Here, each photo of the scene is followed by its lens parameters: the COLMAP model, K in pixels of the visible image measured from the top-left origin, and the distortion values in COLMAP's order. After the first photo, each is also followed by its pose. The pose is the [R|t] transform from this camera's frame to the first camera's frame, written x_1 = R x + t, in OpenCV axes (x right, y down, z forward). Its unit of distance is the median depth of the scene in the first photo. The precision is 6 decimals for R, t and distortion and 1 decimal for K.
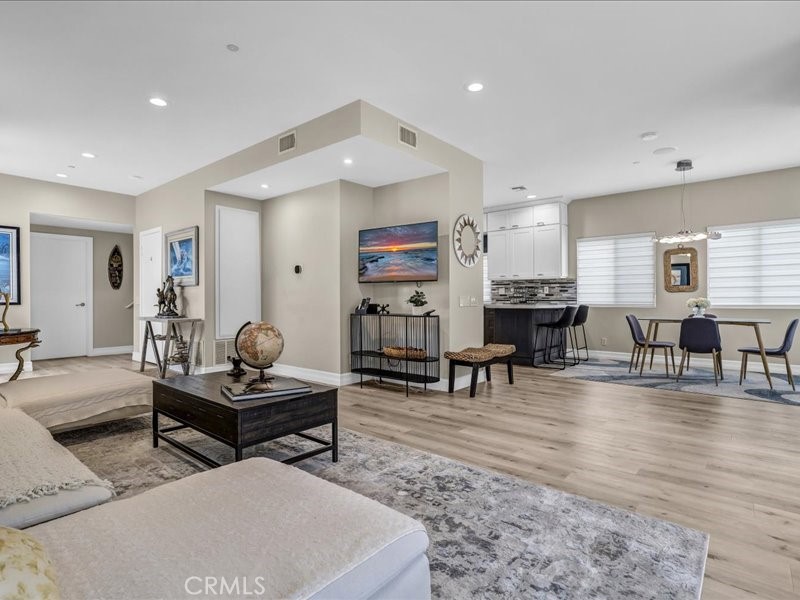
lens RADIAL K [[416.7, 0, 400.0], [0, 416.7, 300.0], [0, 0, 1]] dist [-0.003571, 0.000009]
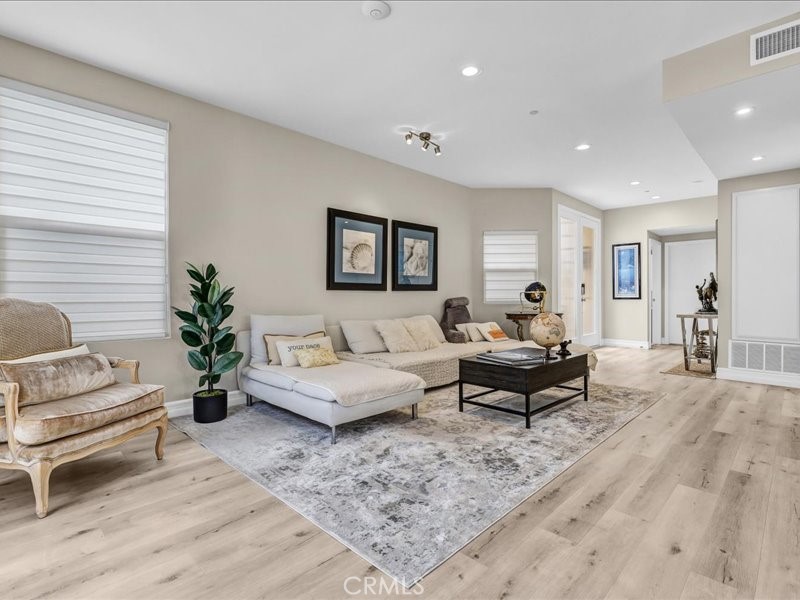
lens RADIAL K [[404.7, 0, 401.6], [0, 404.7, 296.1], [0, 0, 1]] dist [-0.001821, -0.000568]
pose [[-0.076872, 0.003747, -0.997034, 0.885741], [-0.004555, 0.999981, 0.004109, -0.001772], [0.997031, 0.004858, -0.076854, 0.606312]]
